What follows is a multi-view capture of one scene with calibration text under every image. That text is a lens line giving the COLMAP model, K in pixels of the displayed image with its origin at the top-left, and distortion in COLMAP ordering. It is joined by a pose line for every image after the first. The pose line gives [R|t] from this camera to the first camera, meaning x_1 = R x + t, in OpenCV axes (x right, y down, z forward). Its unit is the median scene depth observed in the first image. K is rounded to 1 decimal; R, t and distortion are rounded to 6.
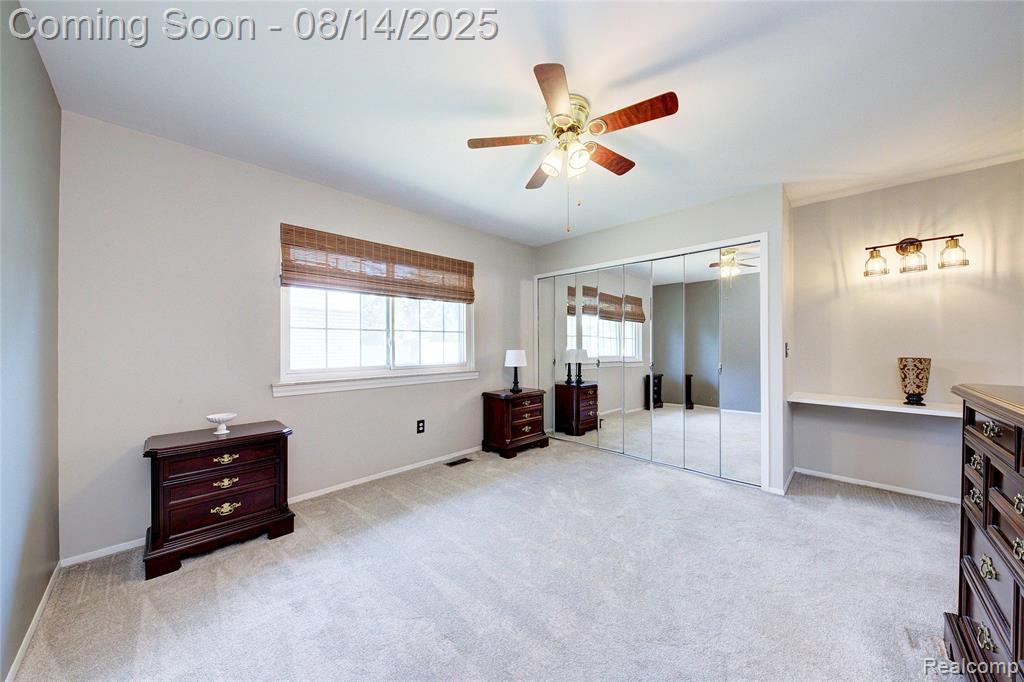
lens RADIAL K [[349.5, 0, 508.9], [0, 349.5, 345.0], [0, 0, 1]] dist [0.001245, -0.003379]
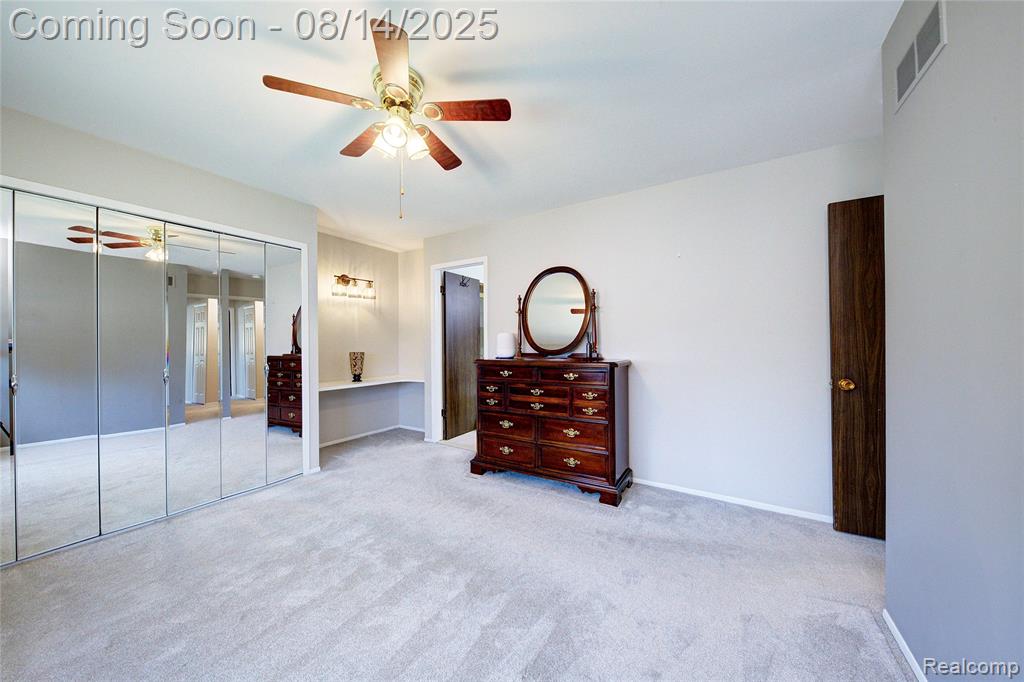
lens RADIAL K [[349.5, 0, 509.7], [0, 349.5, 340.5], [0, 0, 1]] dist [0.001245, -0.003379]
pose [[-0.230666, 0.006442, 0.973012, -0.556591], [0.010294, 0.999938, -0.004180, -0.001548], [-0.972978, 0.009052, -0.230718, 0.680754]]
